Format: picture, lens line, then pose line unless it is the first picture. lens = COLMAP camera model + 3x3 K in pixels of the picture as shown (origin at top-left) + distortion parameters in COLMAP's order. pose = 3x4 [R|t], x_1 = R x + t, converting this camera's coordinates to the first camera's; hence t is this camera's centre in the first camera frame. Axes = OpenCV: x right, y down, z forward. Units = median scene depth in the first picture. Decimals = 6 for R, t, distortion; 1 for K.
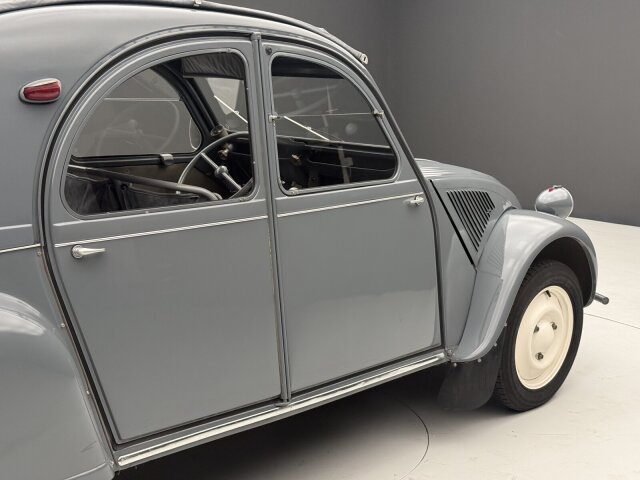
lens RADIAL K [[901.3, 0, 320.0], [0, 901.3, 240.0], [0, 0, 1]] dist [0.153402, -0.006323]
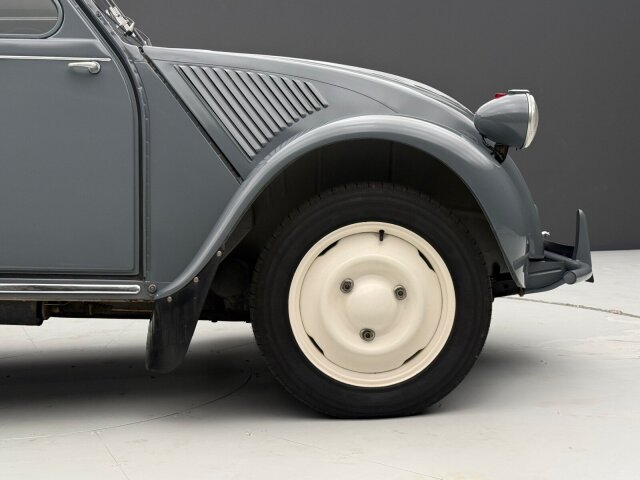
lens RADIAL K [[912.7, 0, 312.1], [0, 912.7, 240.4], [0, 0, 1]] dist [0.155617, -0.006637]
pose [[0.719165, 0.021220, -0.694515, 0.927818], [-0.111305, 0.990144, -0.085004, 0.170787], [0.685866, 0.138435, 0.714439, 0.711846]]
